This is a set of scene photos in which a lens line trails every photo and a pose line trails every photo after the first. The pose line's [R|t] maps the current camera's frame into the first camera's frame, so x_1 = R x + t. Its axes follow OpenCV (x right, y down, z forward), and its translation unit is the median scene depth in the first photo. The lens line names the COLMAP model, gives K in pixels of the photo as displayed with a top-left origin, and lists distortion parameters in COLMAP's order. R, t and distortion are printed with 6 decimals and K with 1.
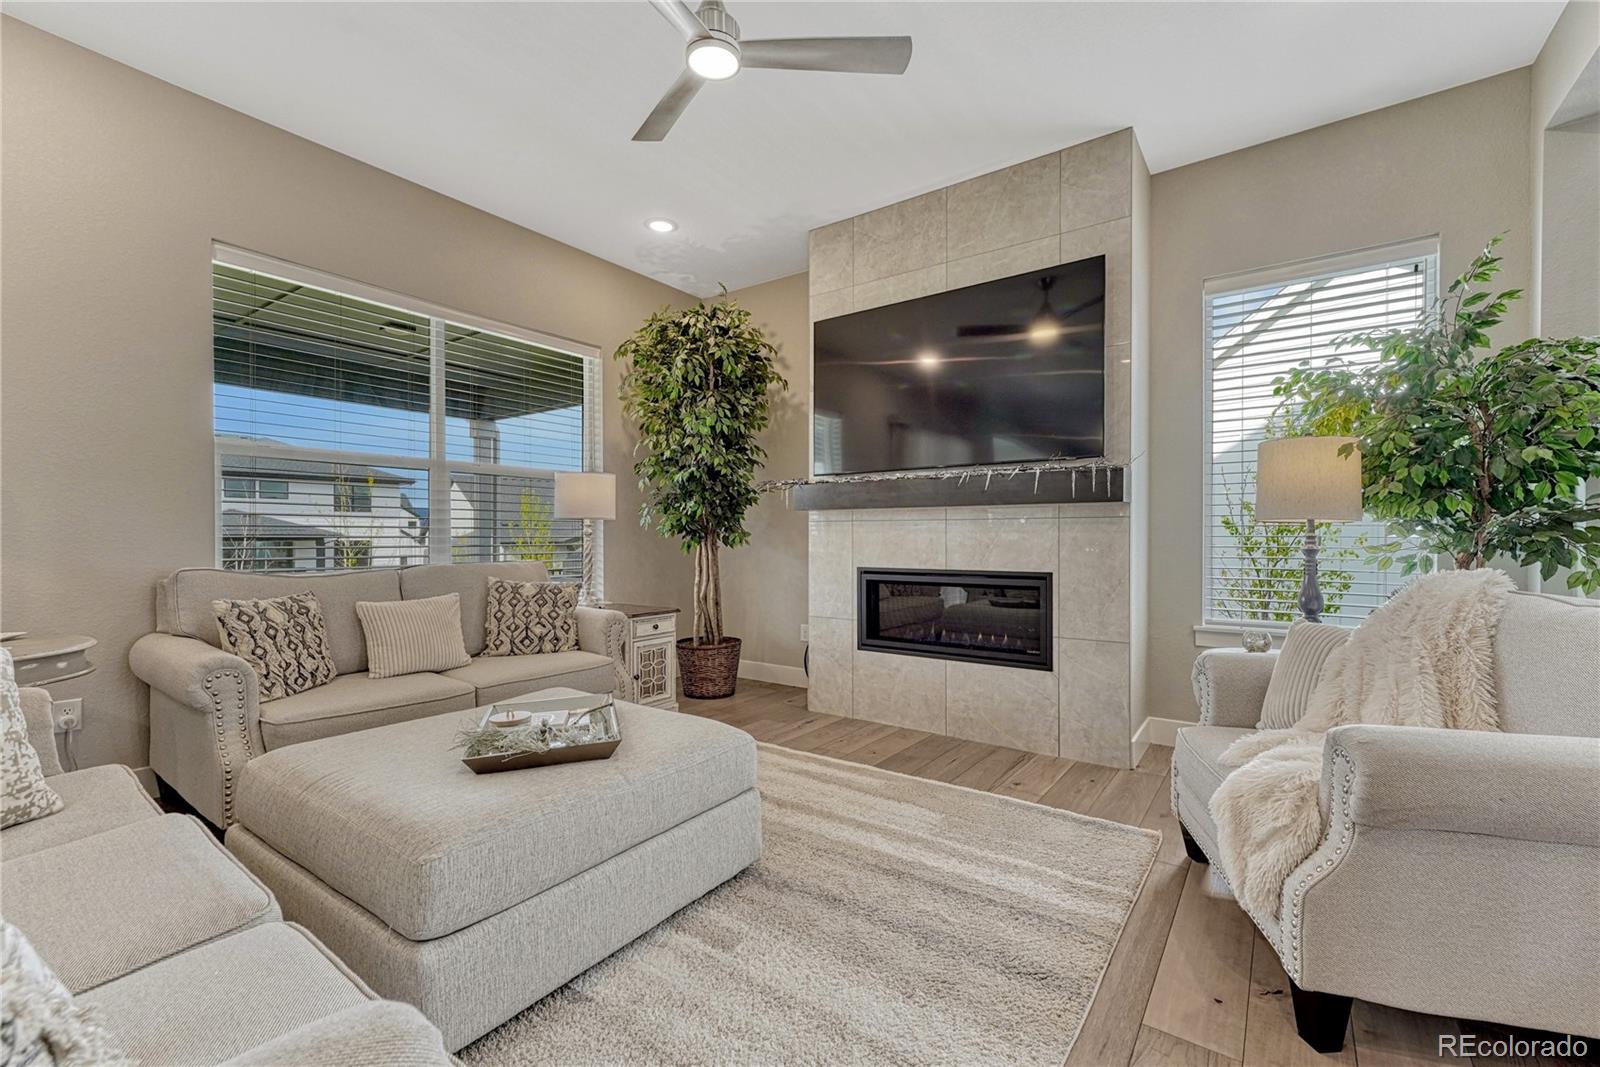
lens RADIAL K [[671.0, 0, 807.8], [0, 671.0, 534.5], [0, 0, 1]] dist [0.013219, 0.000717]
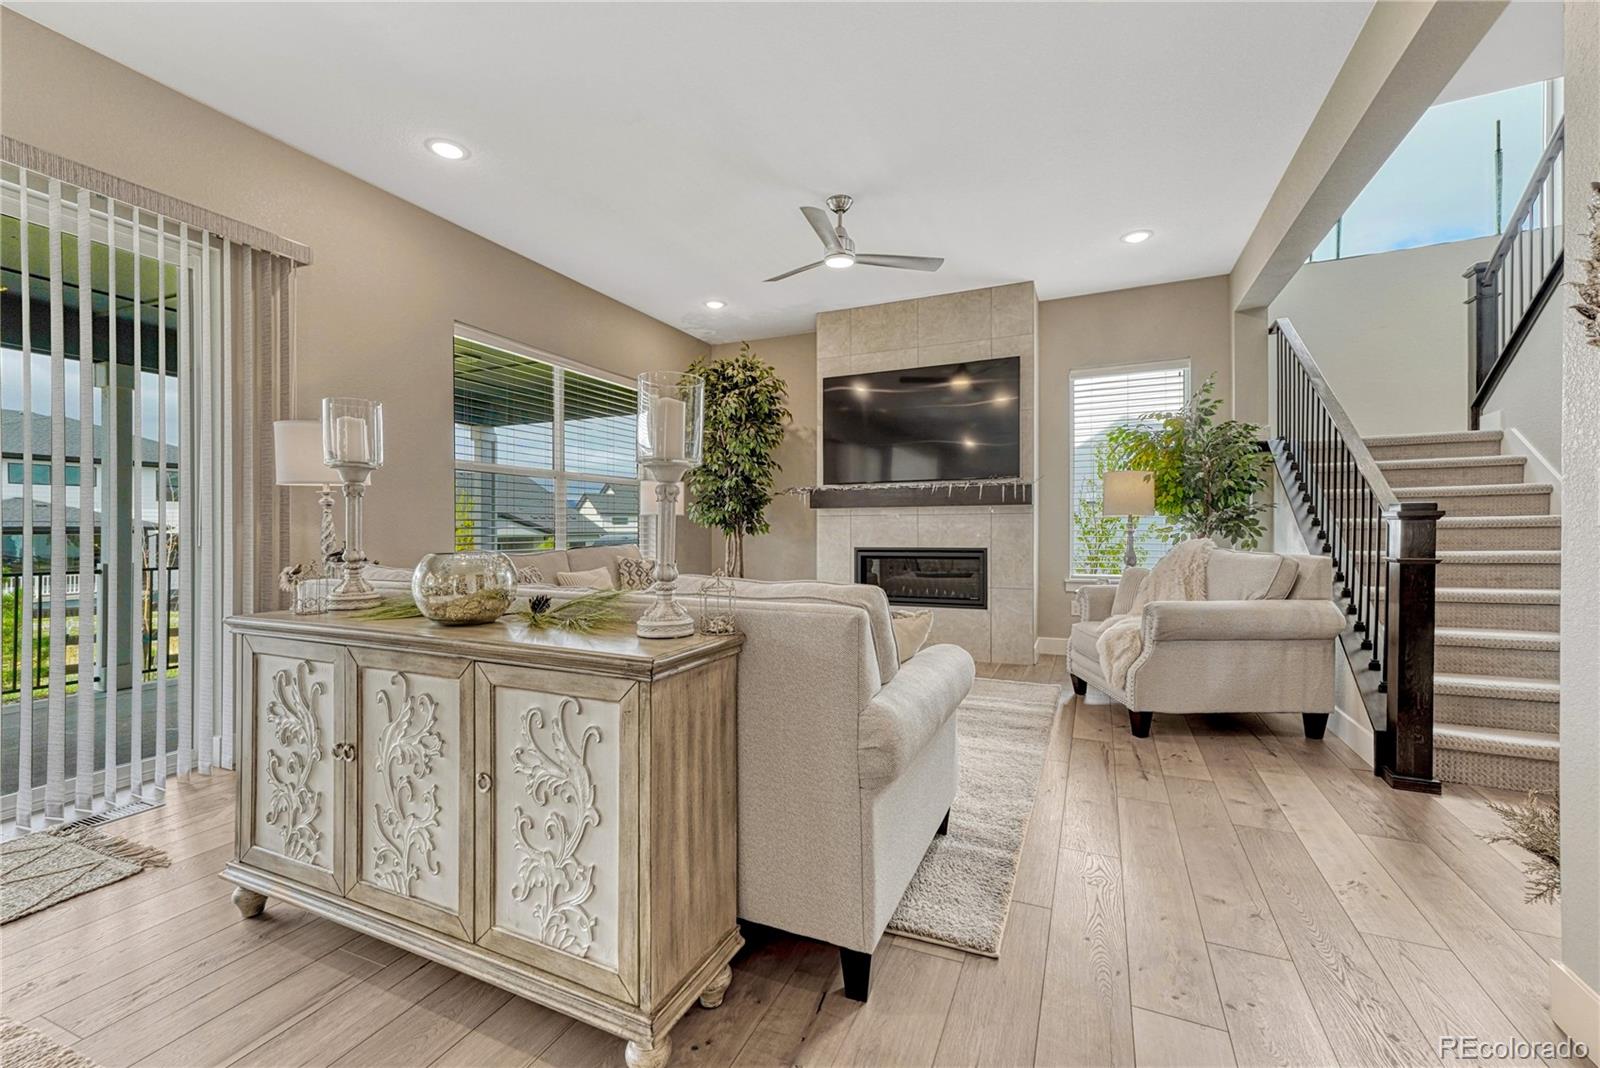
lens RADIAL K [[671.0, 0, 793.5], [0, 671.0, 529.2], [0, 0, 1]] dist [0.013219, 0.000717]
pose [[0.980253, -0.006191, 0.197651, -0.431511], [0.005576, 0.999978, 0.003667, 0.004132], [-0.197669, -0.002492, 0.980266, -0.512463]]
